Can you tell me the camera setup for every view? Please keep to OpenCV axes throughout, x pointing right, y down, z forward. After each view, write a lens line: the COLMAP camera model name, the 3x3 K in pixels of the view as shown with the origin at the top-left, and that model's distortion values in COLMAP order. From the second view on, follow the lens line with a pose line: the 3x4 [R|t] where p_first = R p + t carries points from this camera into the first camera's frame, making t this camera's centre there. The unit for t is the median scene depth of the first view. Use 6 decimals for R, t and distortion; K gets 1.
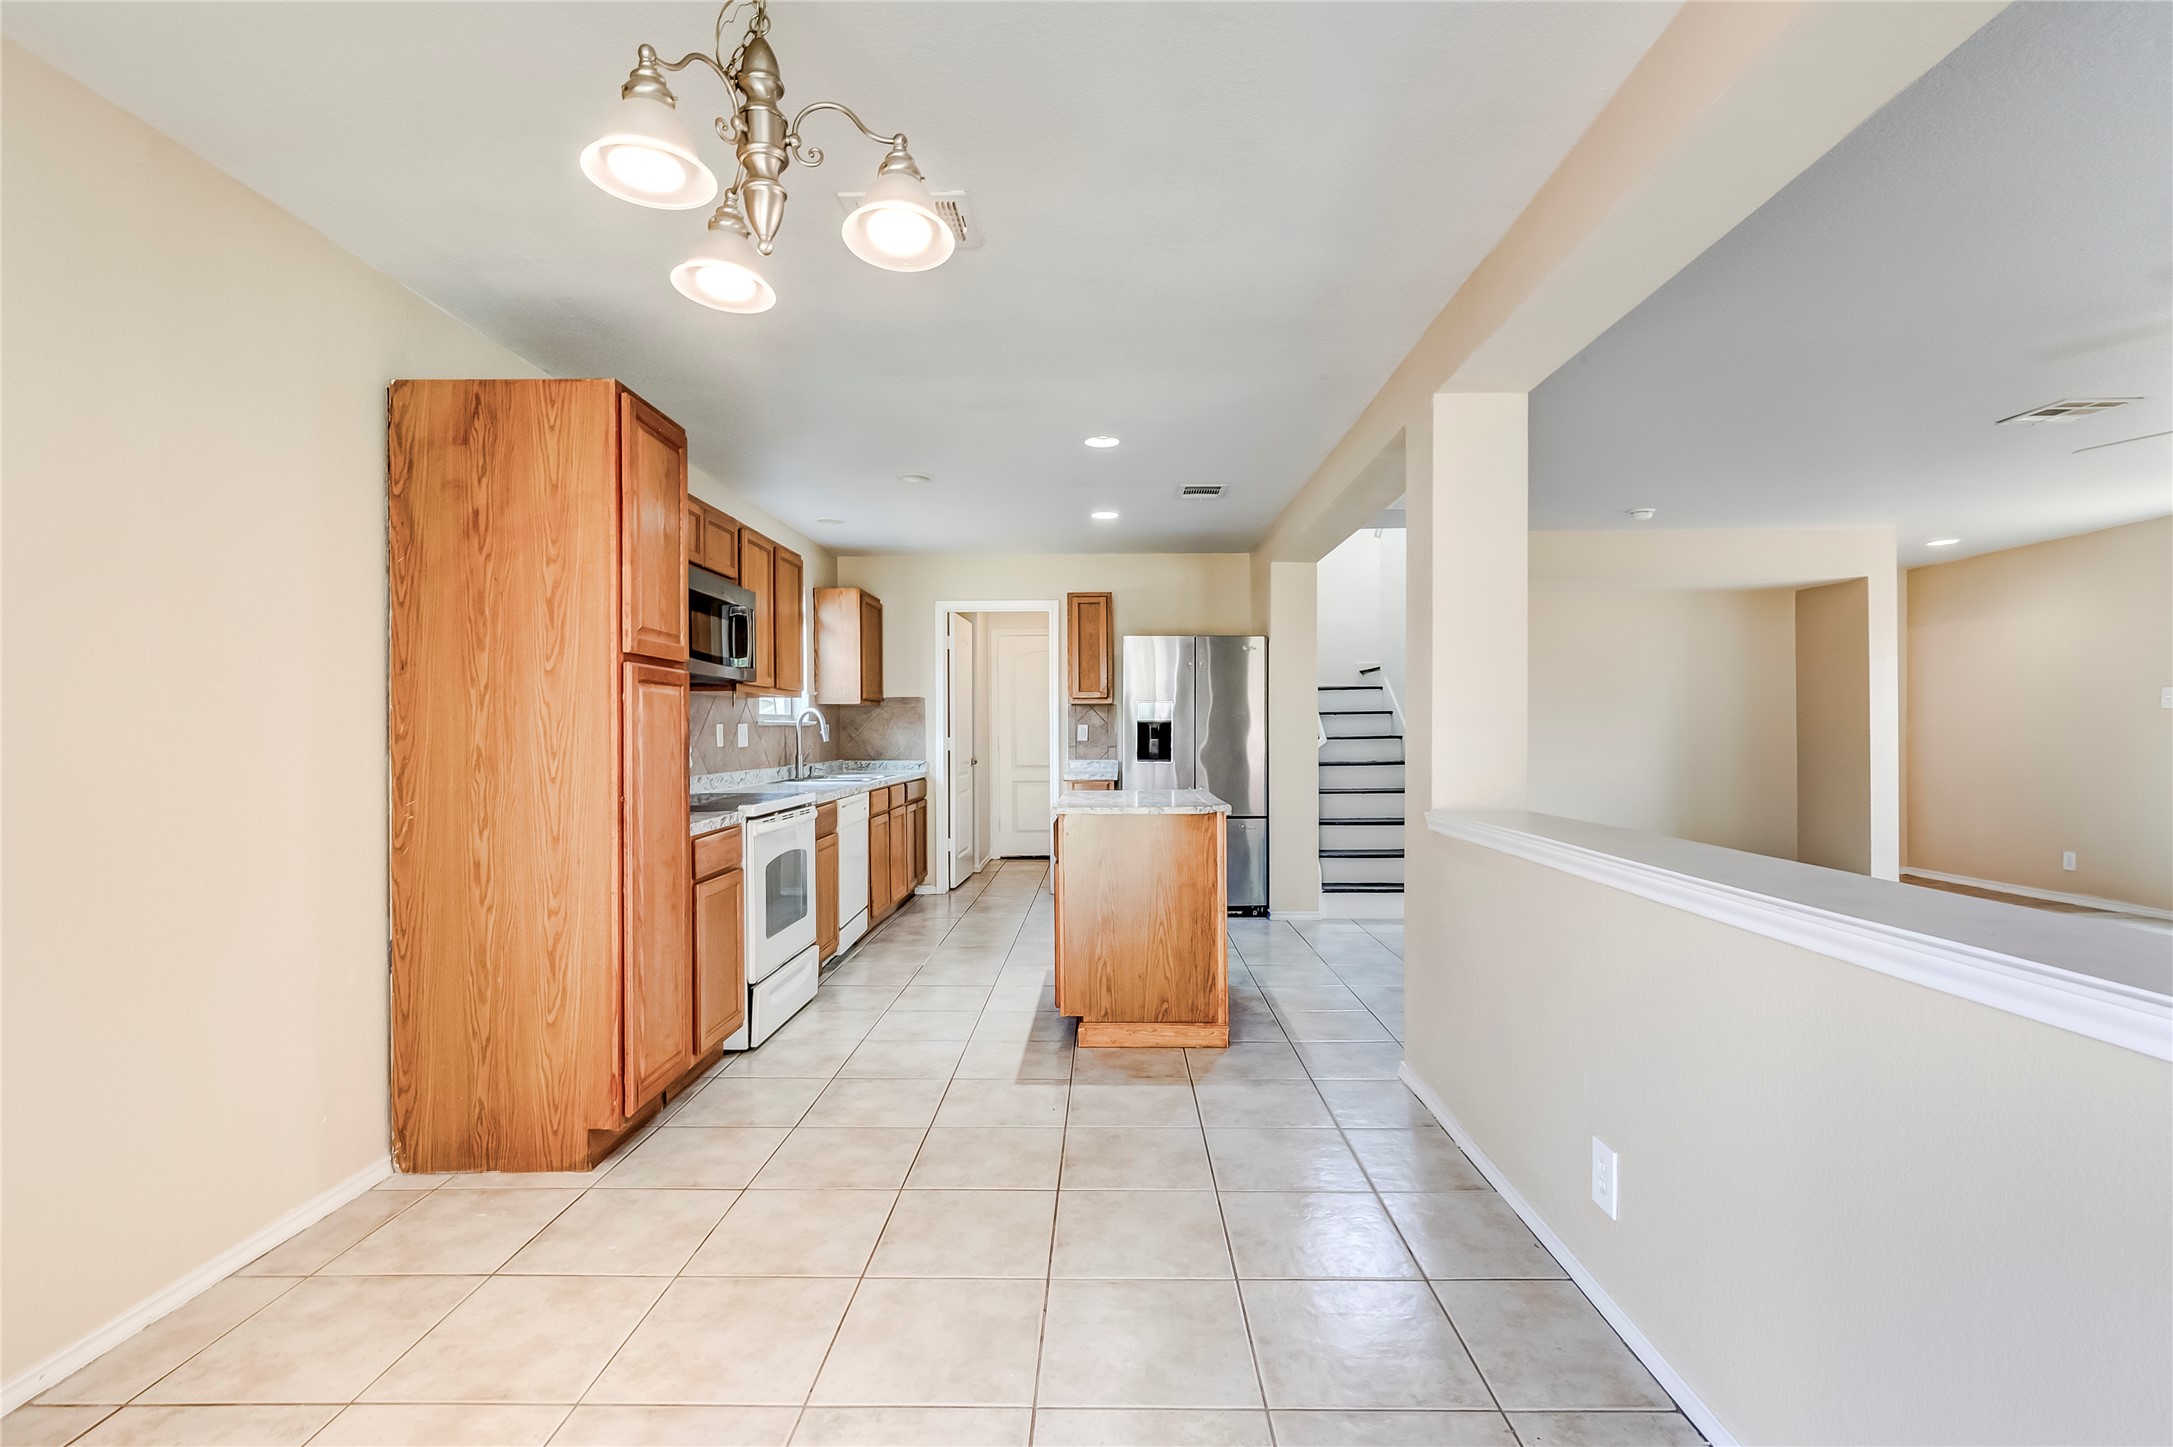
lens RADIAL K [[985.9, 0, 1087.4], [0, 985.9, 728.8], [0, 0, 1]] dist [0.004485, -0.000640]
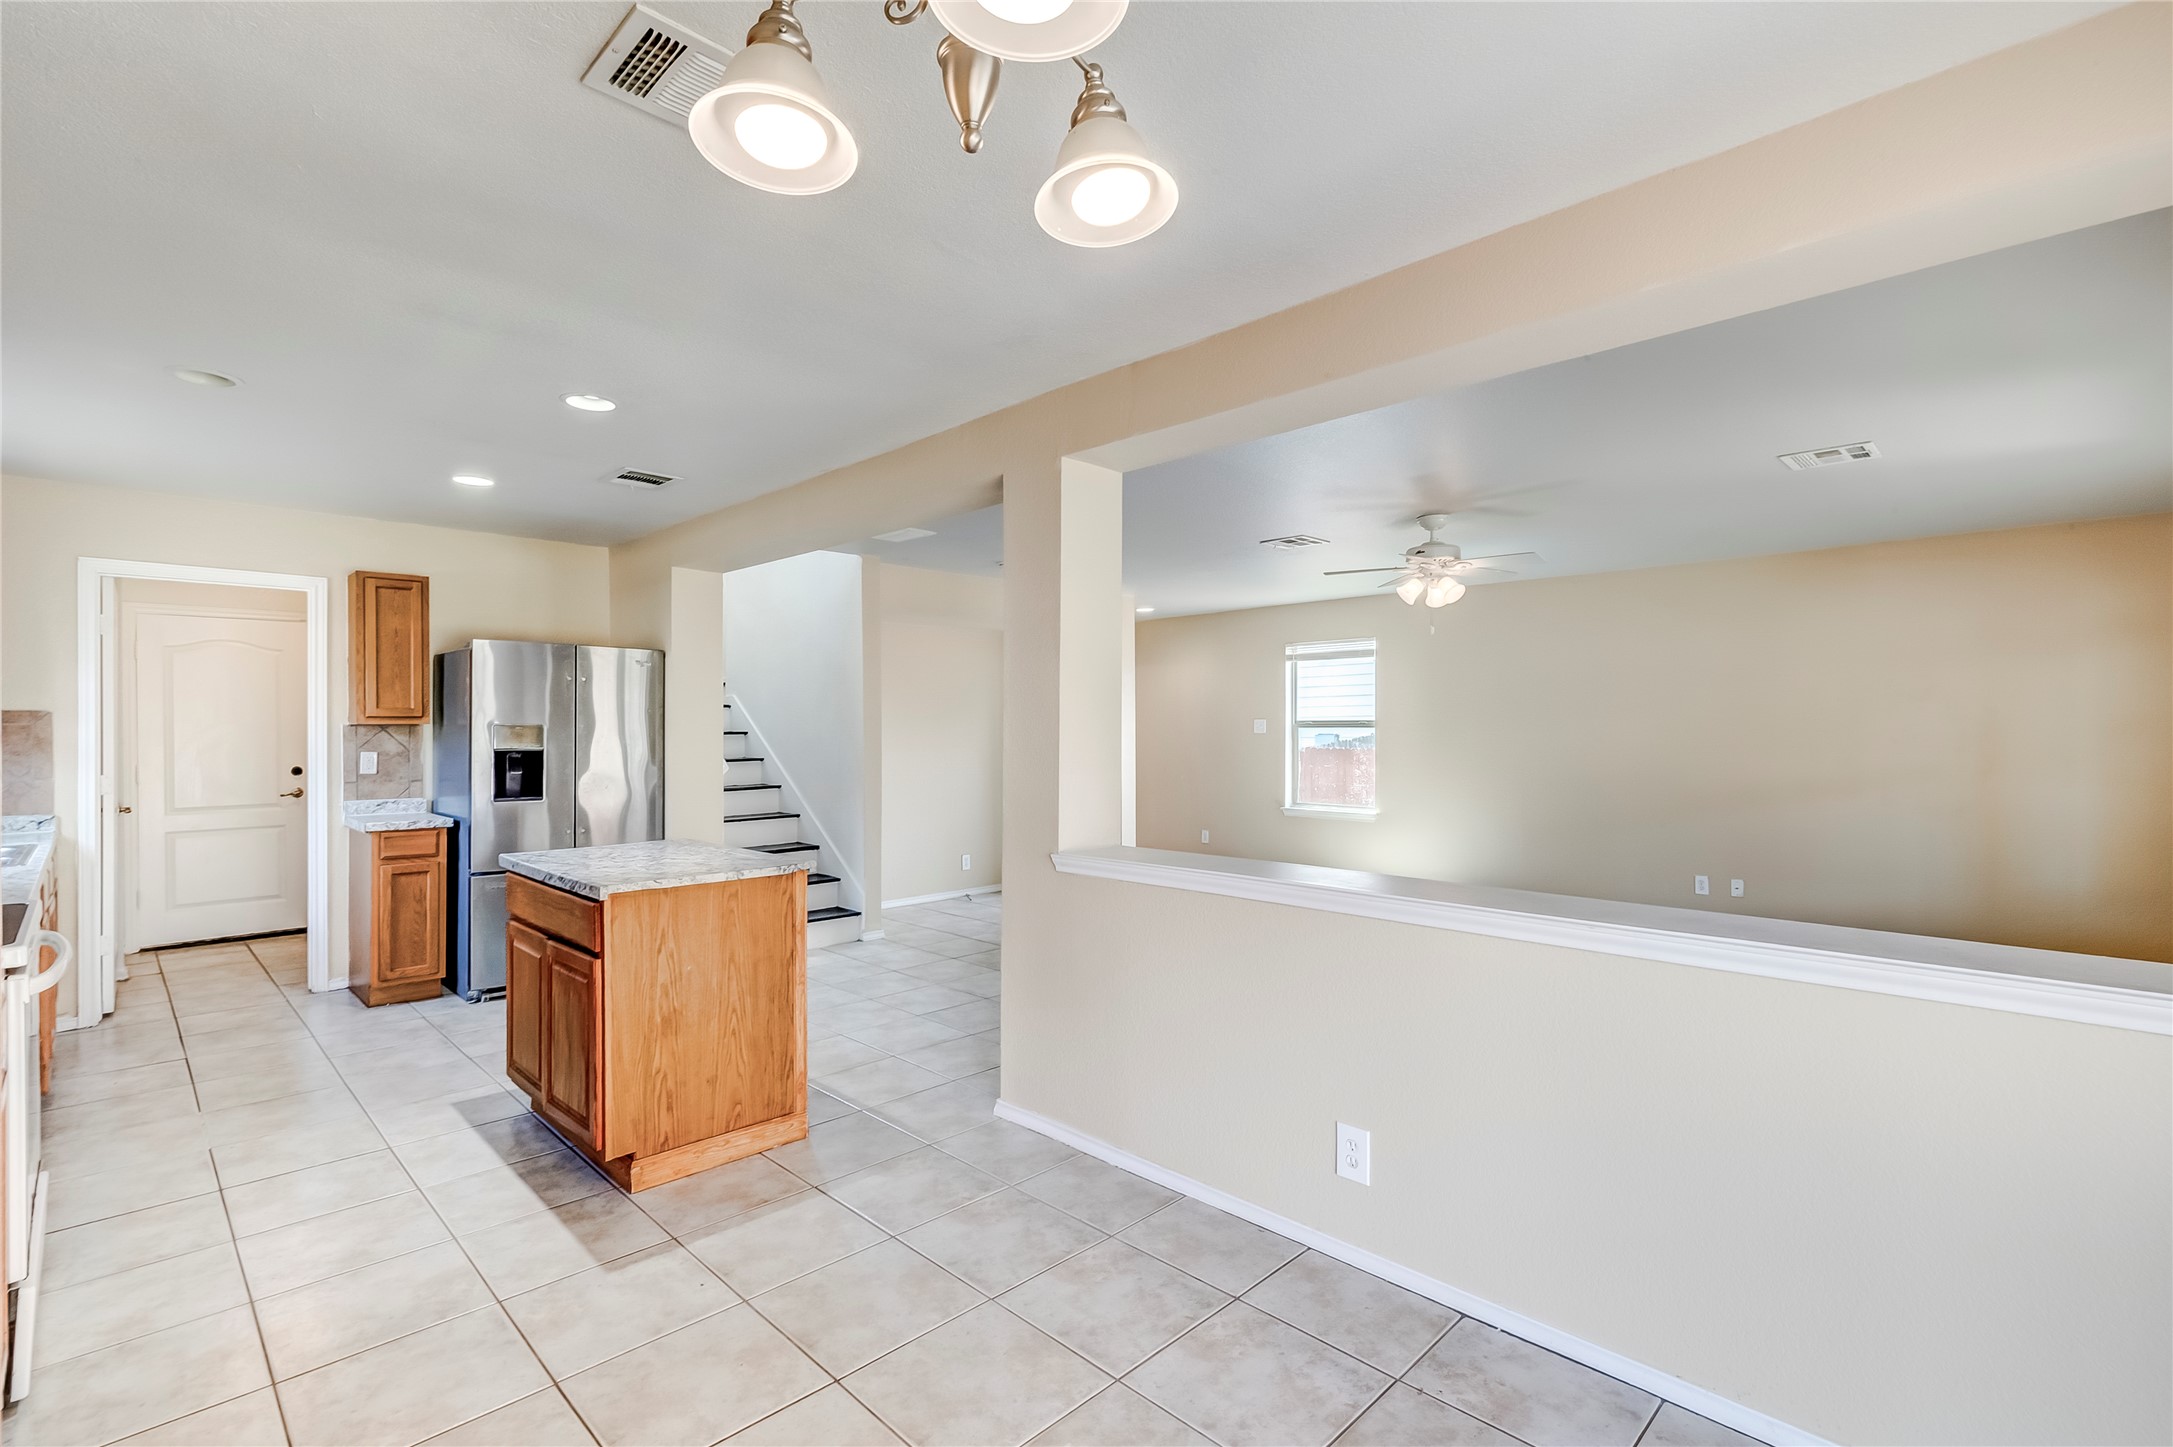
lens RADIAL K [[992.2, 0, 1084.1], [0, 992.2, 730.3], [0, 0, 1]] dist [0.006625, 0.000361]
pose [[0.693508, 0.002391, 0.720445, -0.194751], [-0.001782, 0.999997, -0.001603, -0.023049], [-0.720446, -0.000172, 0.693511, 0.124113]]
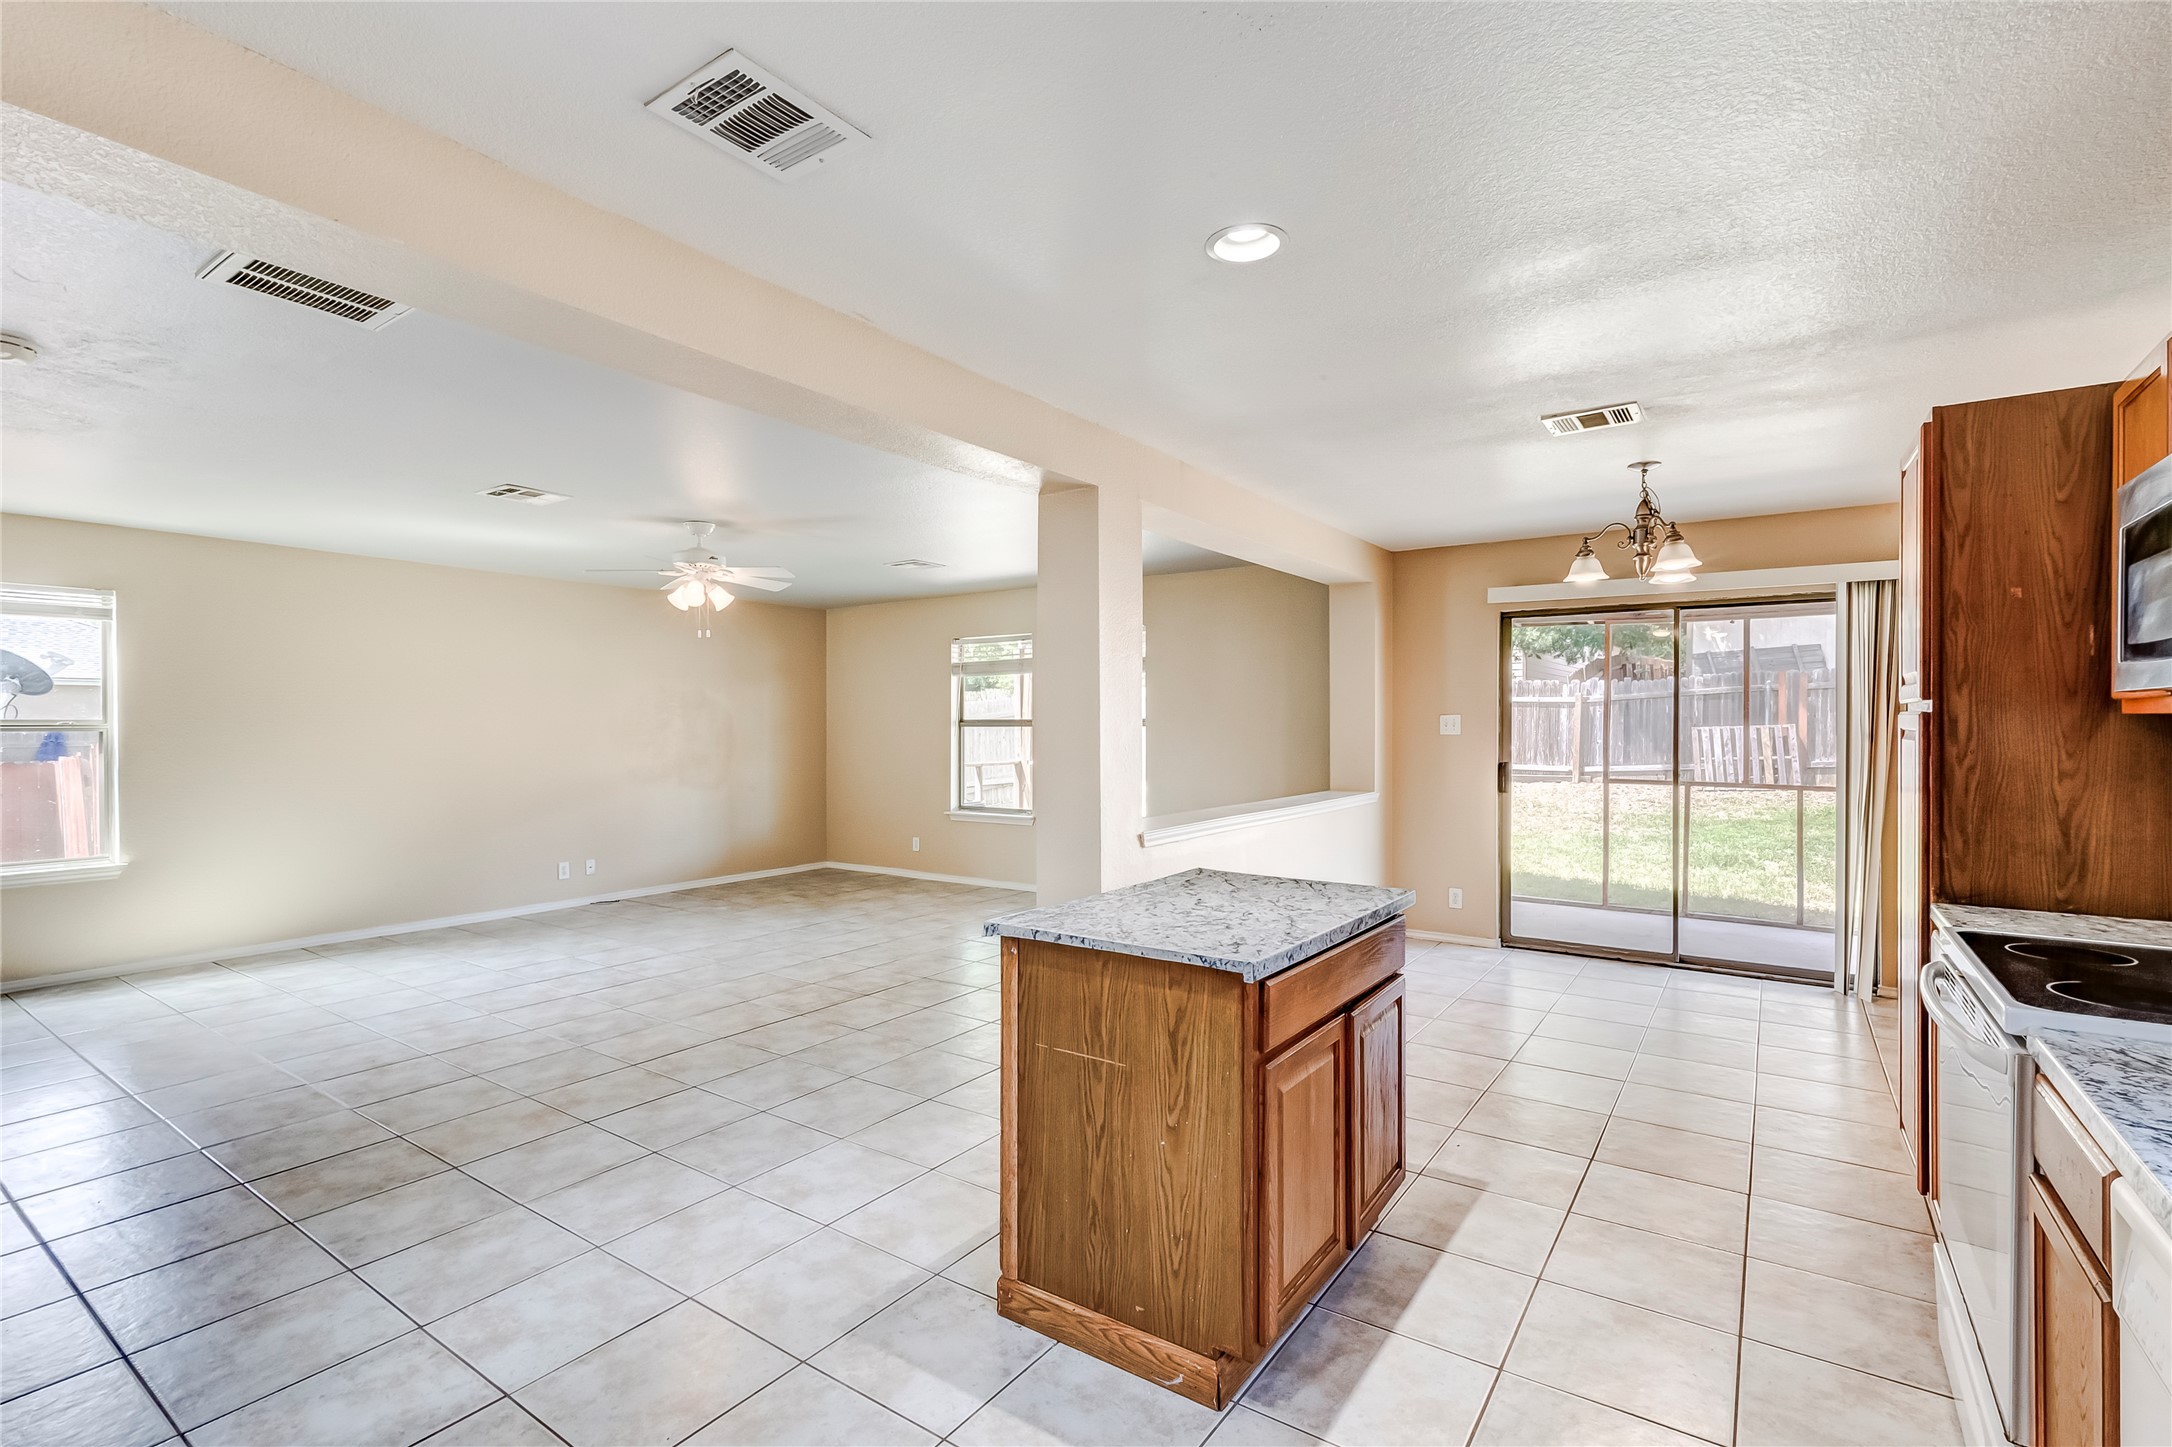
lens RADIAL K [[989.0, 0, 1091.5], [0, 989.0, 729.7], [0, 0, 1]] dist [0.004136, 0.000136]
pose [[-0.833600, 0.005491, 0.552341, -0.143631], [0.007127, 0.999974, 0.000816, -0.024487], [-0.552323, 0.004616, -0.833618, 1.038597]]
